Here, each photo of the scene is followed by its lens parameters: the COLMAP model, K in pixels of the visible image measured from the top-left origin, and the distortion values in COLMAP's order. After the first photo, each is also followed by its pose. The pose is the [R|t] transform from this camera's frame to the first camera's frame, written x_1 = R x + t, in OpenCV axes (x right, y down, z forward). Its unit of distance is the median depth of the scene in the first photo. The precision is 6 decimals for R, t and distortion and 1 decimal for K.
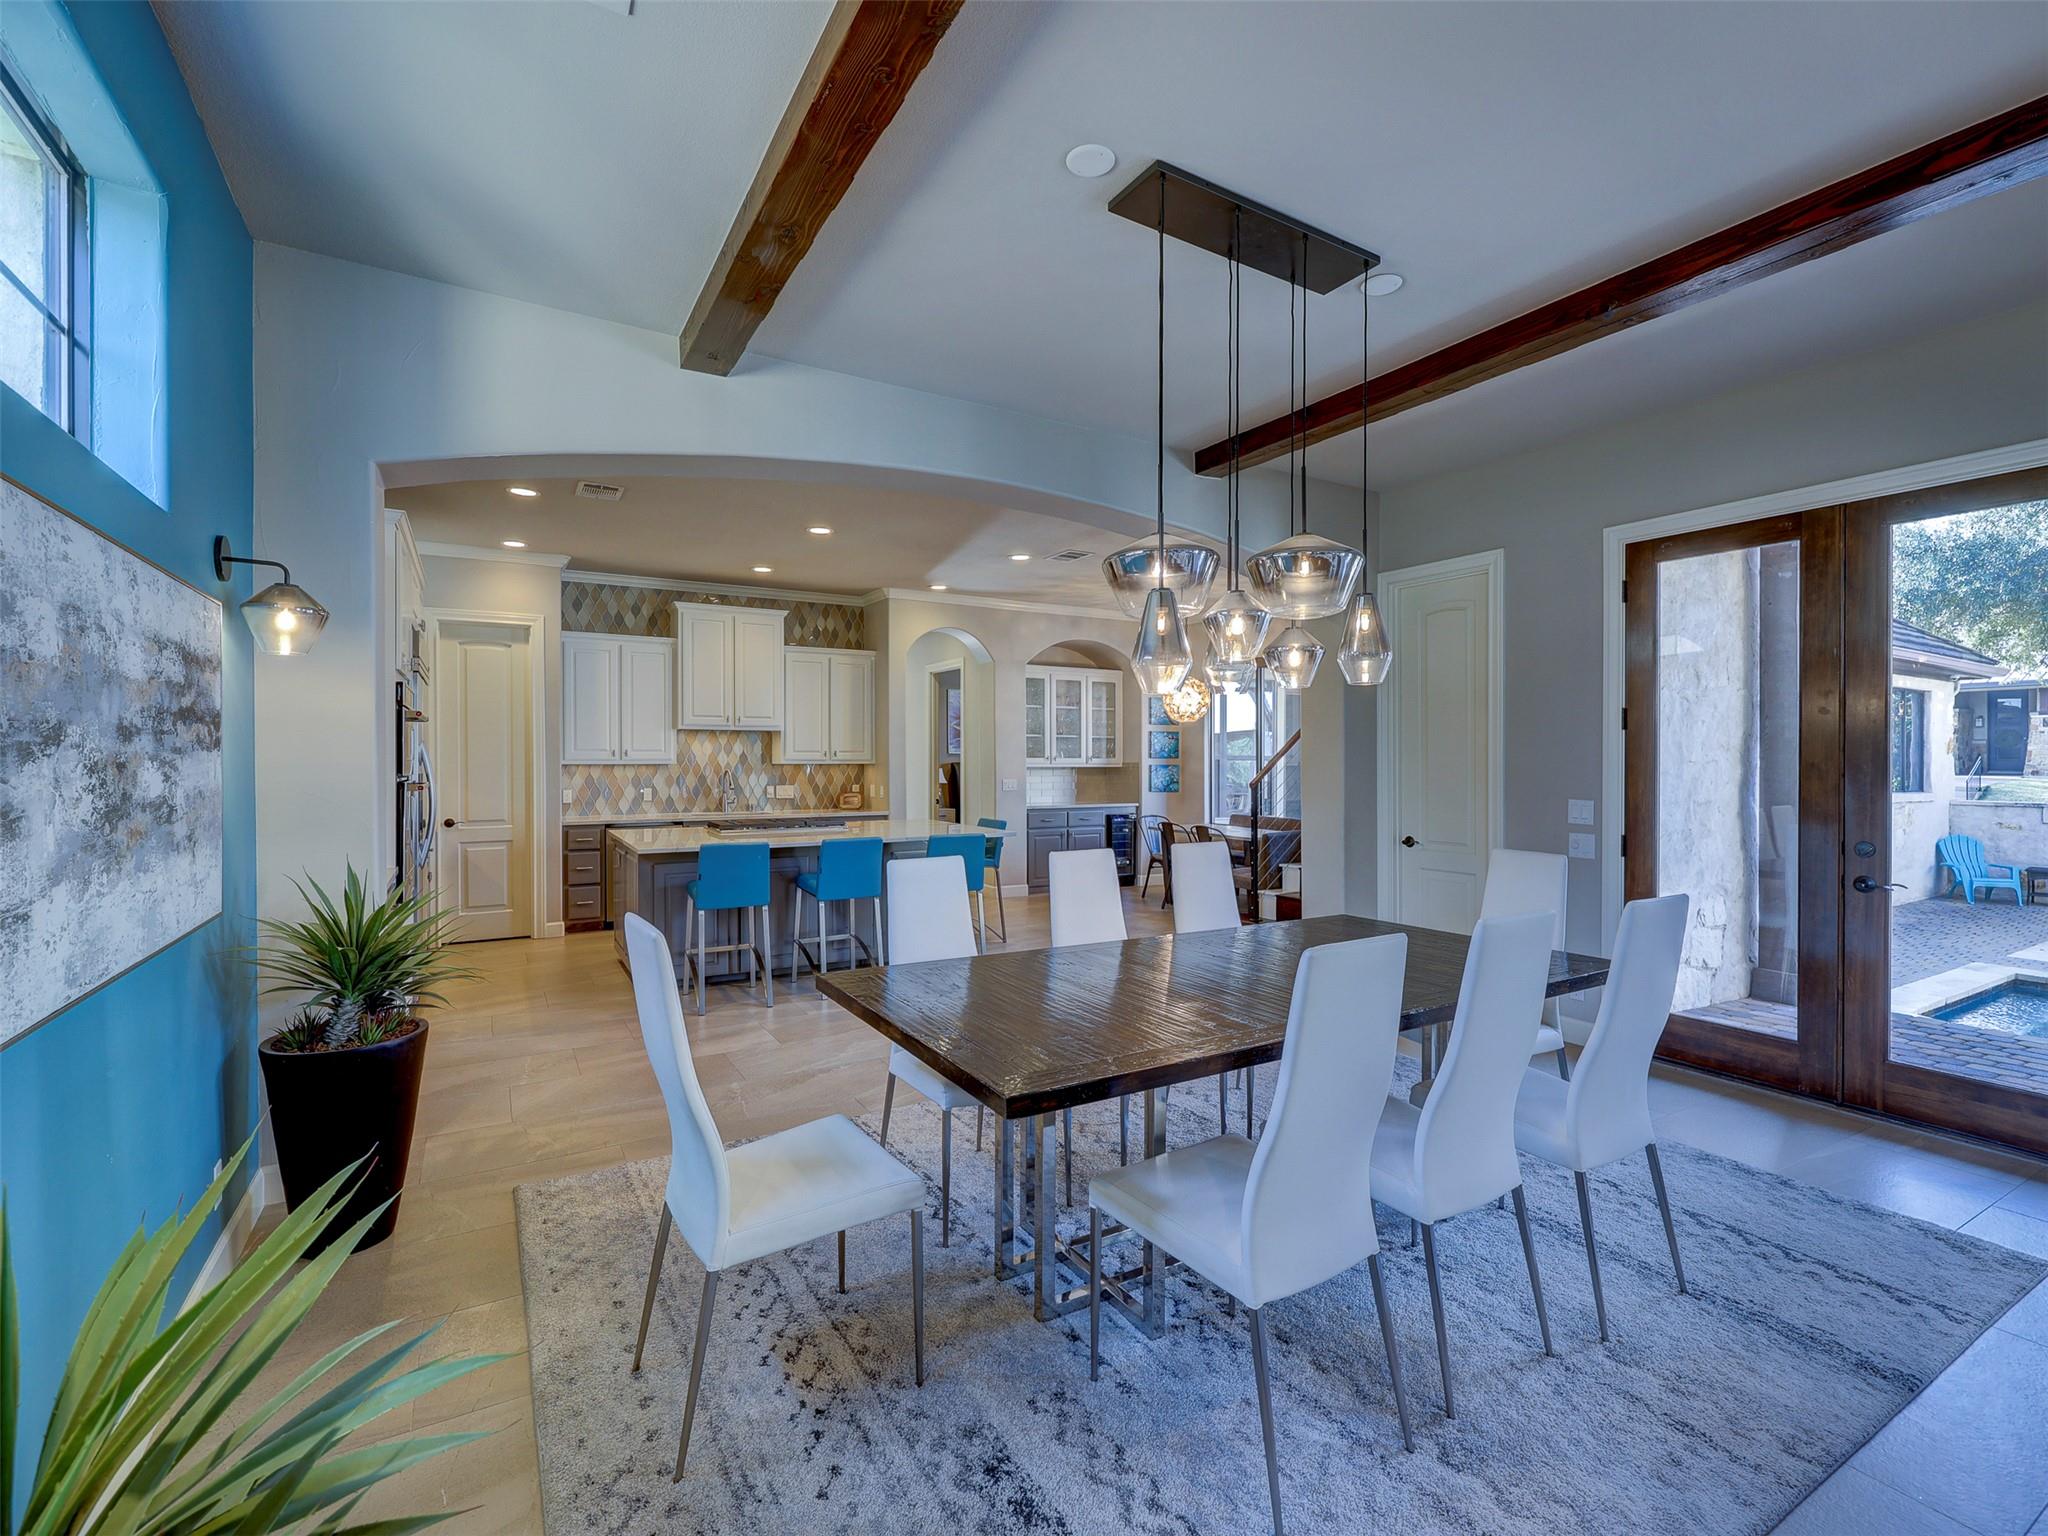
lens RADIAL K [[921.0, 0, 1023.6], [0, 921.0, 762.7], [0, 0, 1]] dist [0.001151, -0.001338]
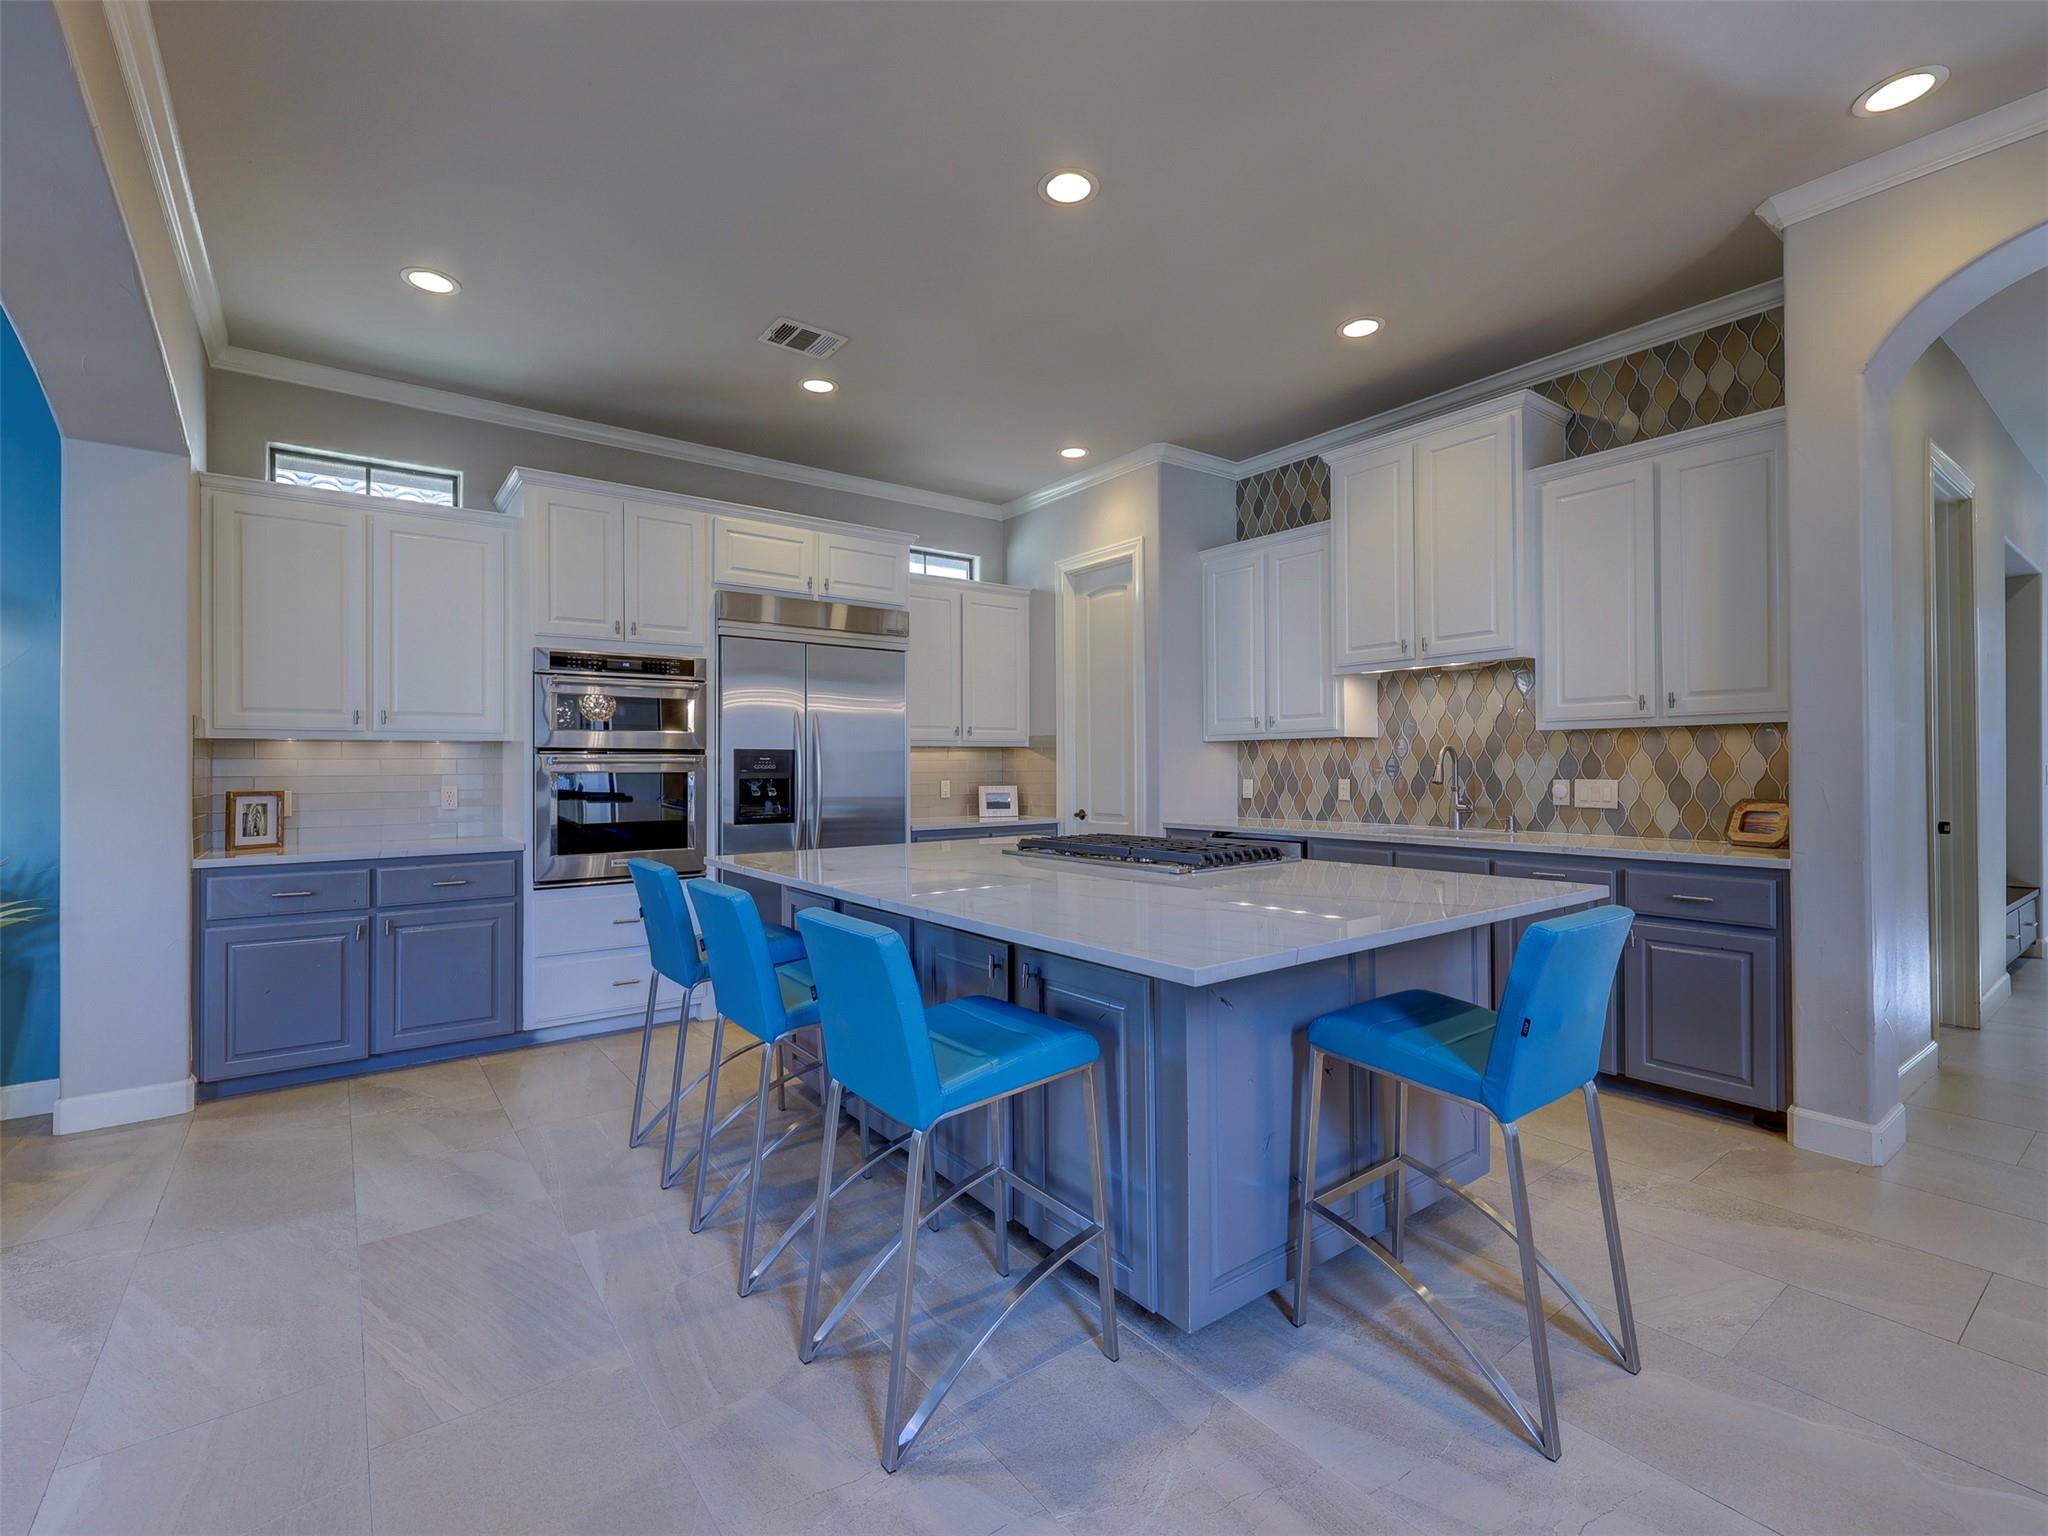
lens RADIAL K [[921.0, 0, 1023.6], [0, 921.0, 762.7], [0, 0, 1]] dist [0.001151, -0.001338]
pose [[0.113435, -0.005600, -0.993530, 0.165412], [0.005297, 0.999973, -0.005032, 0.018880], [0.993531, -0.004692, 0.113462, 0.721159]]
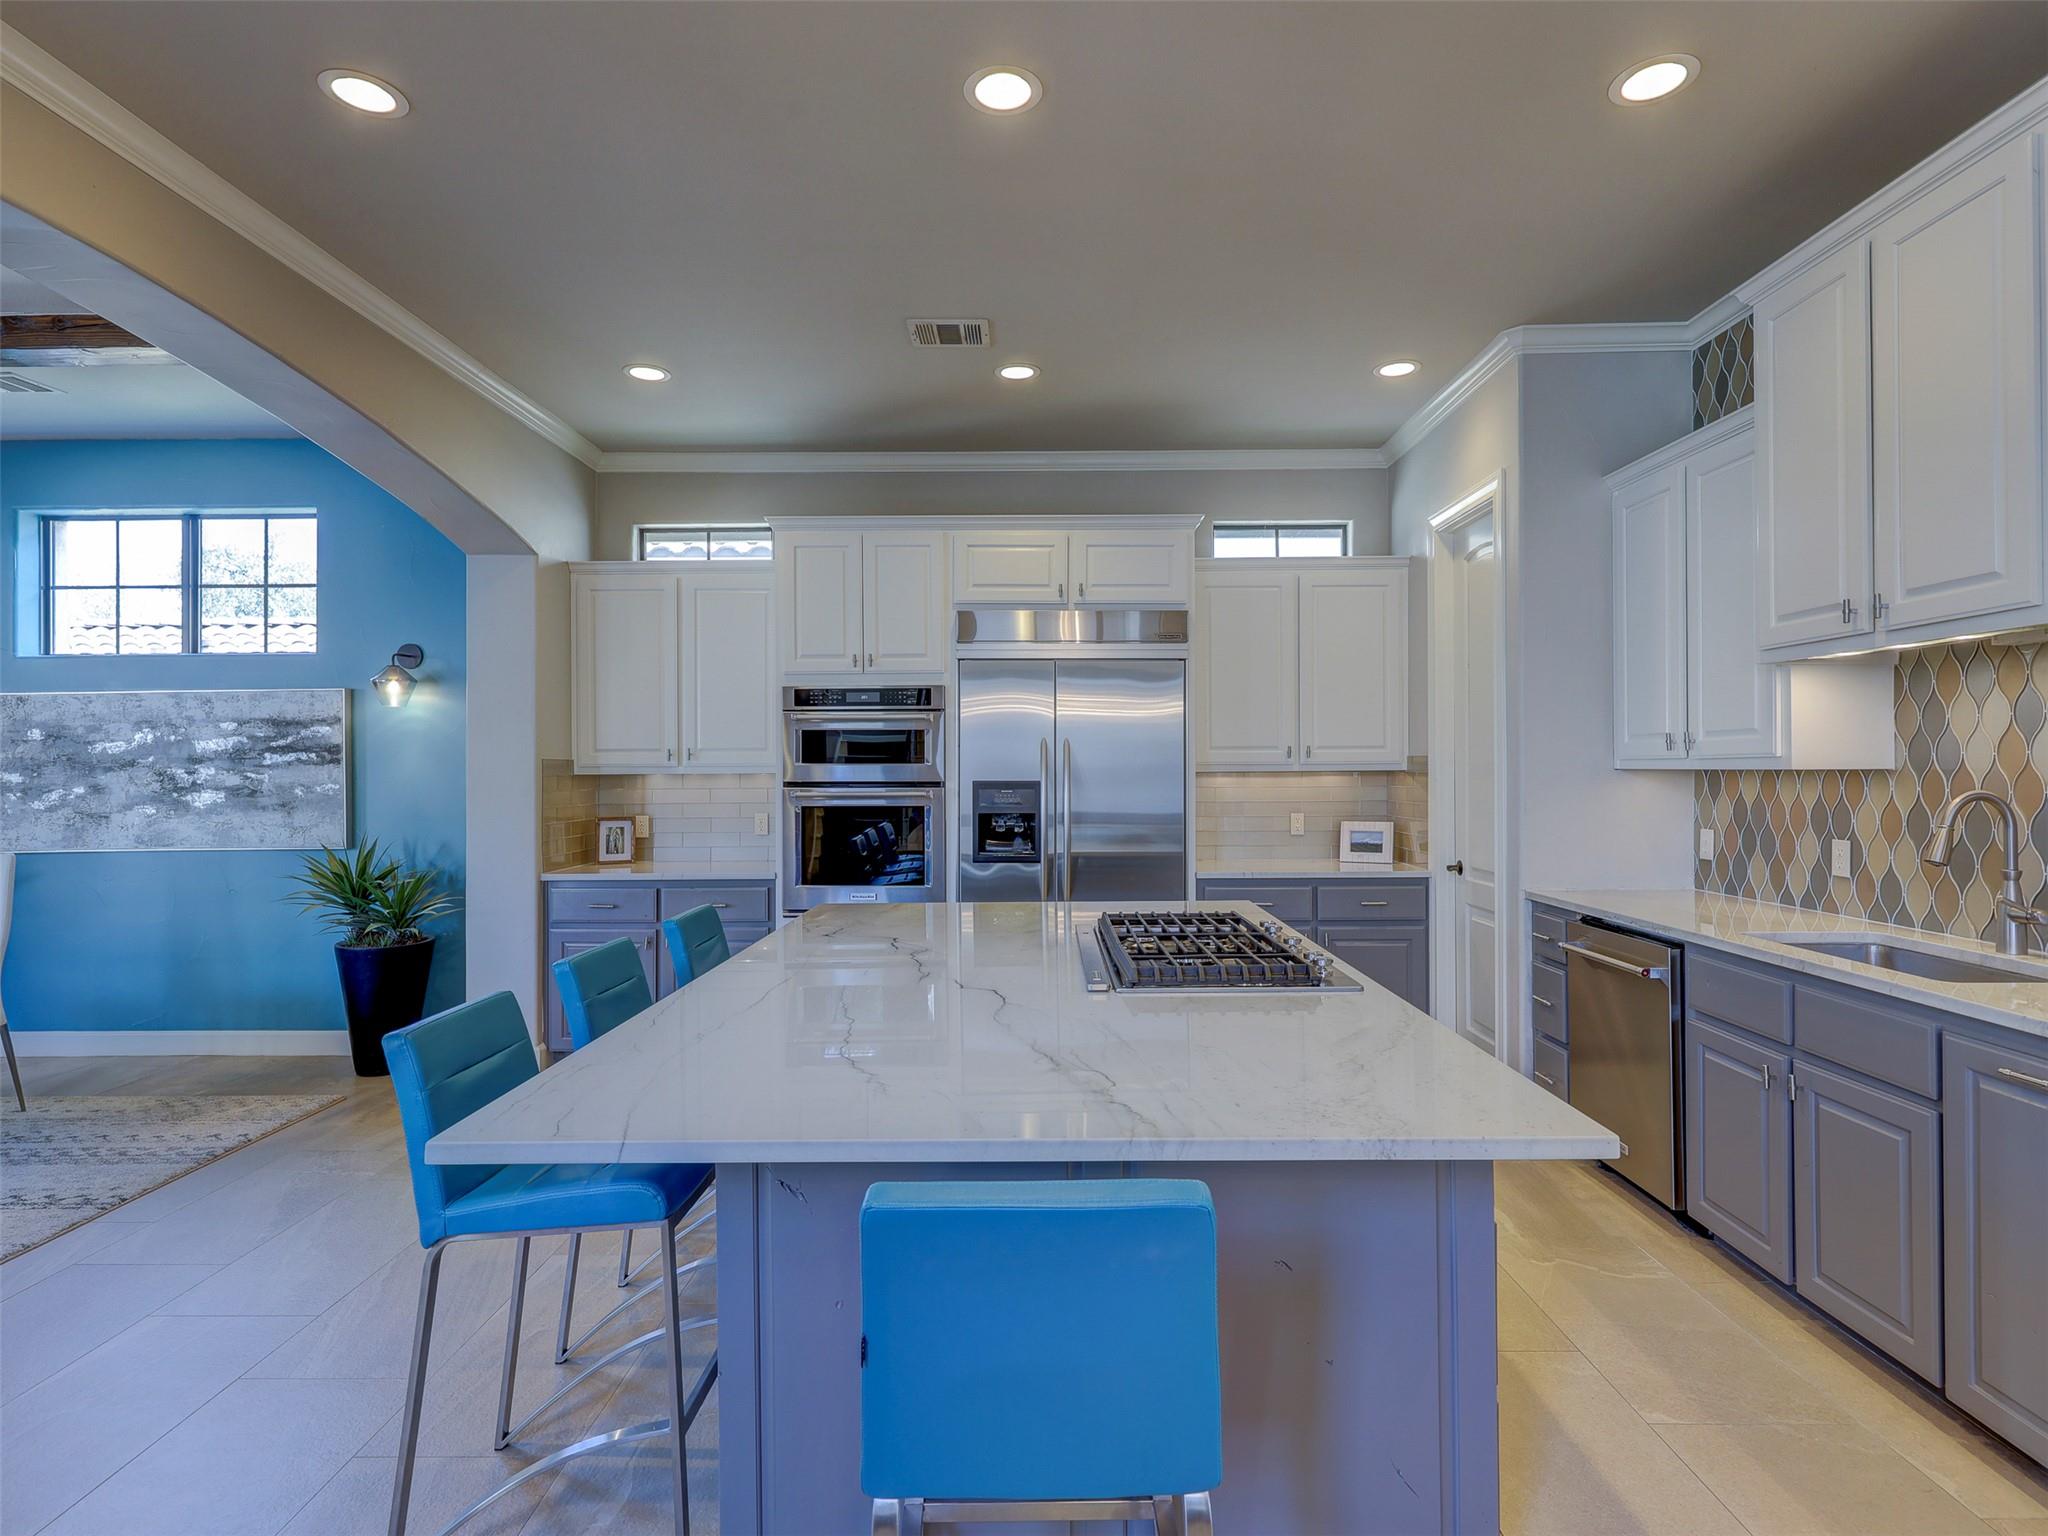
lens RADIAL K [[1062.7, 0, 1029.4], [0, 1062.7, 761.6], [0, 0, 1]] dist [0.001516, 0.000225]
pose [[-0.514688, -0.001316, -0.857376, 0.087678], [0.004176, 0.999983, -0.004042, -0.001170], [0.857367, -0.005661, -0.514674, 0.941339]]
